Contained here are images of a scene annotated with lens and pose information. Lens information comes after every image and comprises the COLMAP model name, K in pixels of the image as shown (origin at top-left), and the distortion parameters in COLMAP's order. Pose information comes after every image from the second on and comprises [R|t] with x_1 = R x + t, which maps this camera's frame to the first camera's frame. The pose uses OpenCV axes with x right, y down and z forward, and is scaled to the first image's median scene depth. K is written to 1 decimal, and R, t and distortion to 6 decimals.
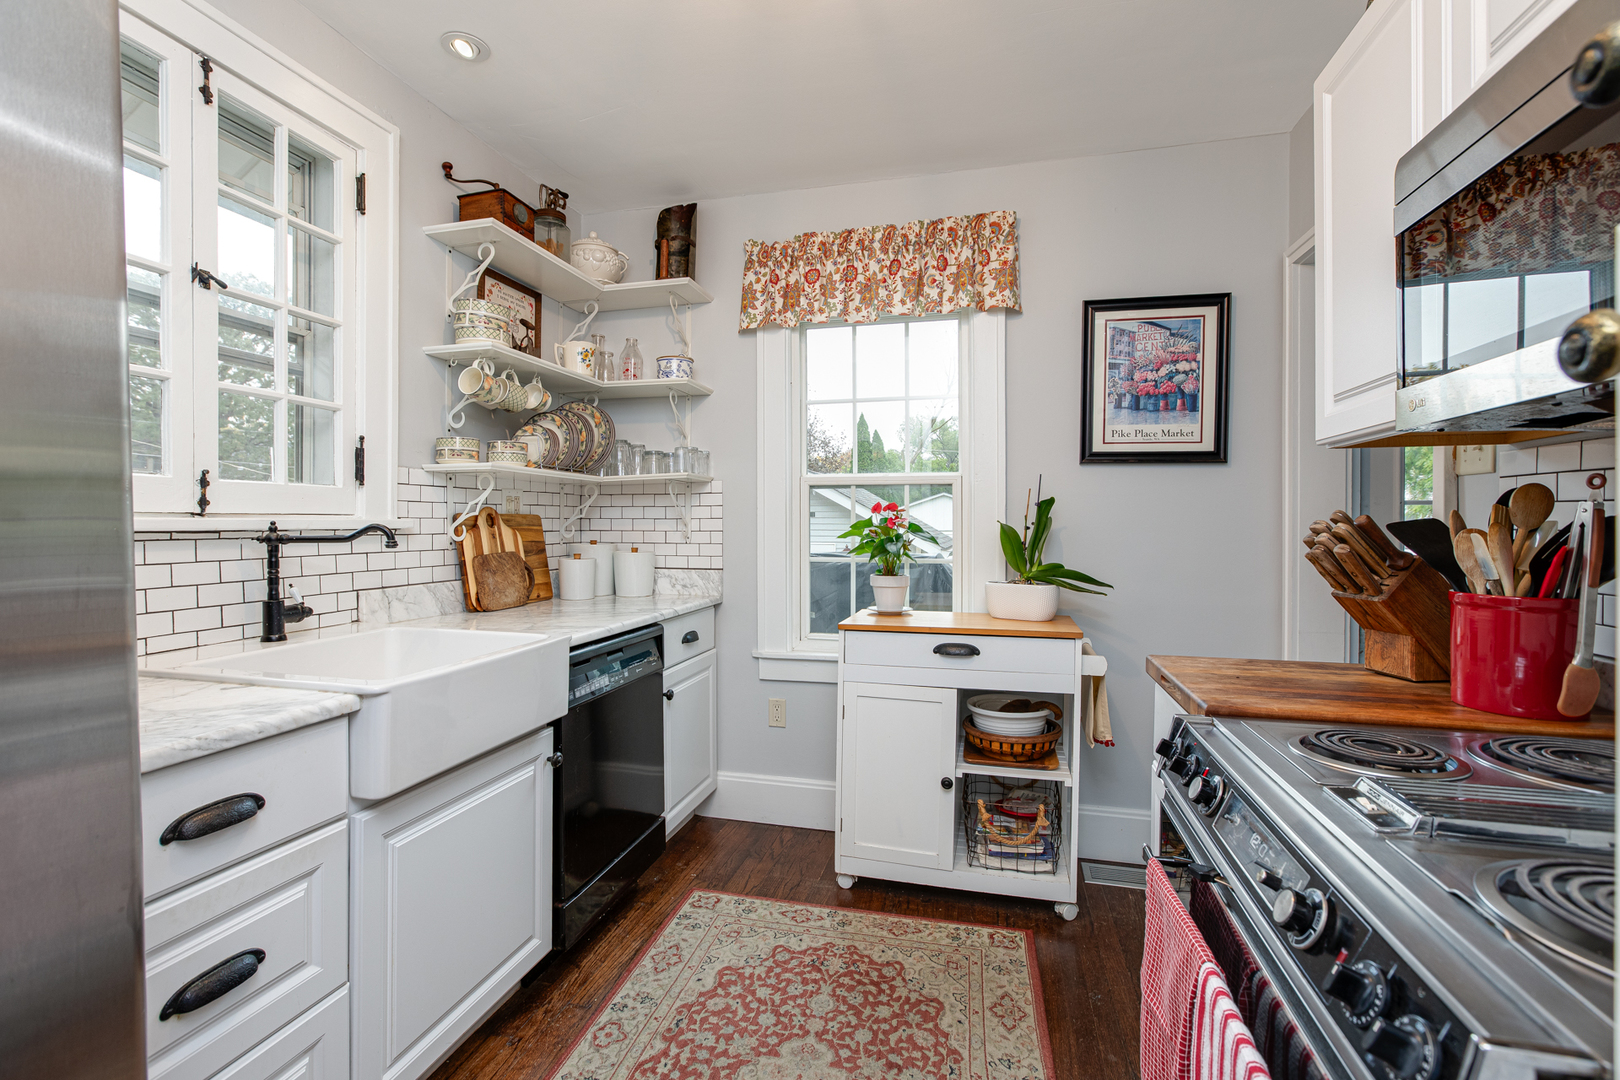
lens RADIAL K [[739.3, 0, 807.7], [0, 739.3, 532.7], [0, 0, 1]] dist [0.002199, 0.000081]
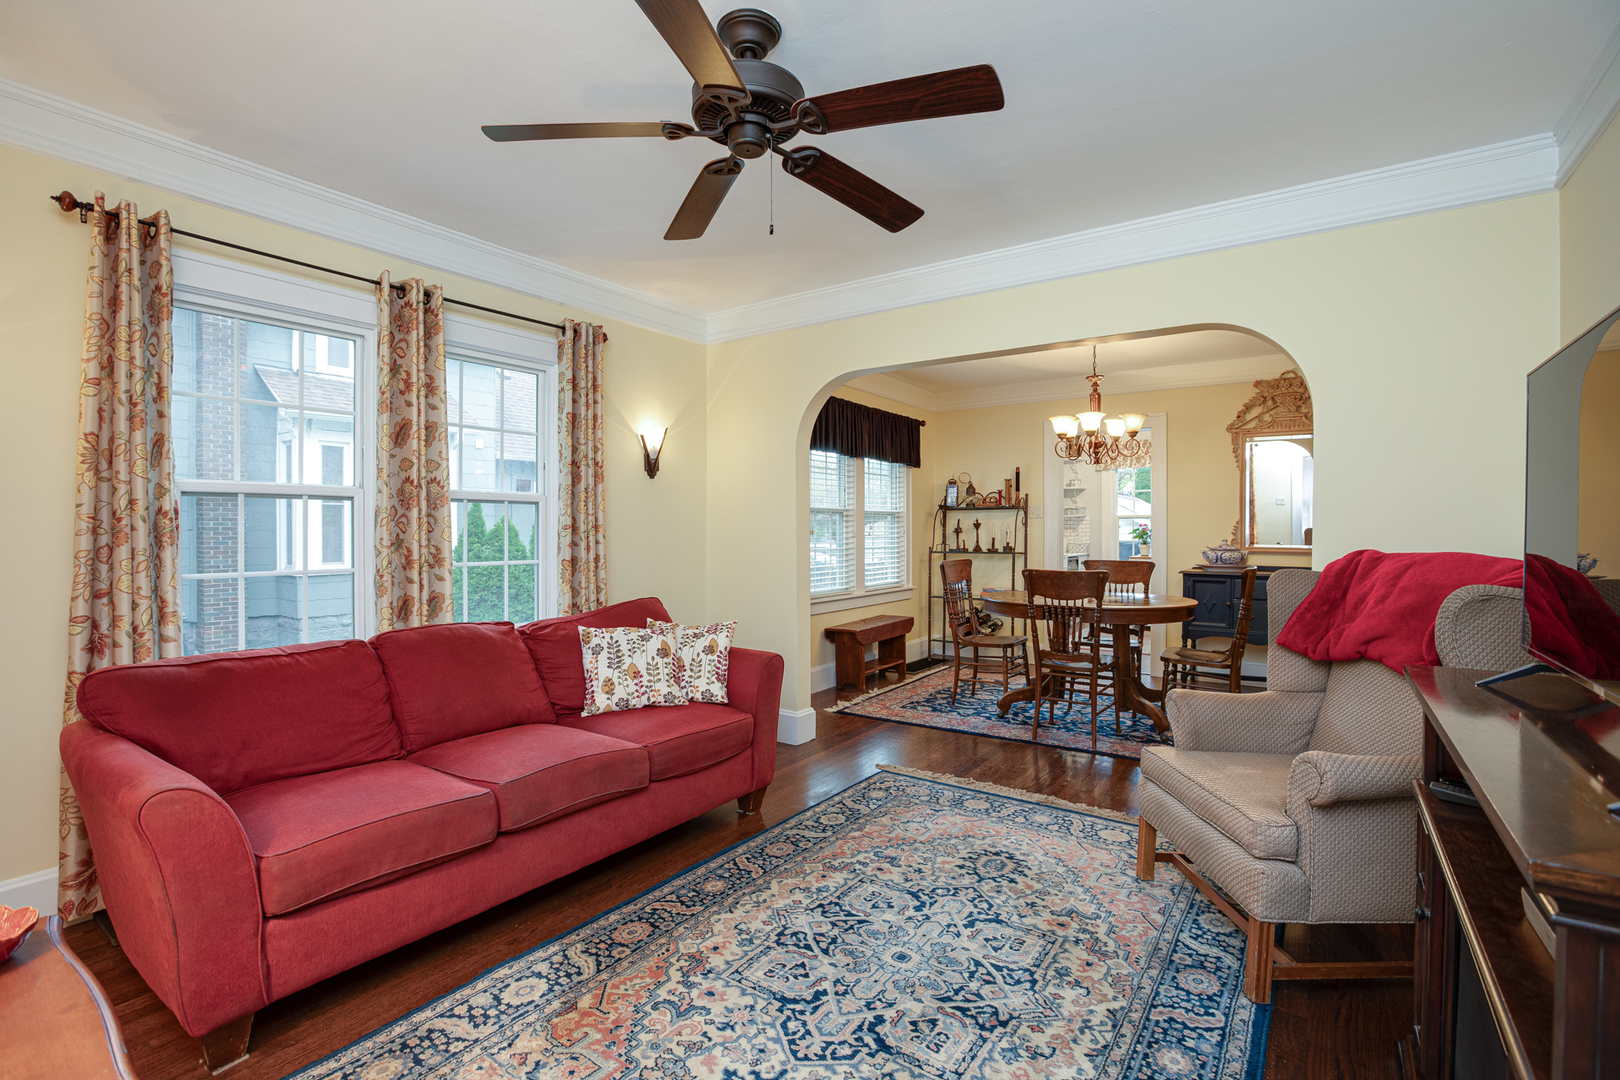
lens RADIAL K [[739.3, 0, 809.5], [0, 739.3, 539.0], [0, 0, 1]] dist [0.002199, 0.000081]
pose [[0.938822, 0.000312, -0.344404, -0.155667], [-0.000429, 1.000000, -0.000265, 0.027612], [0.344403, 0.000397, 0.938822, -2.526806]]
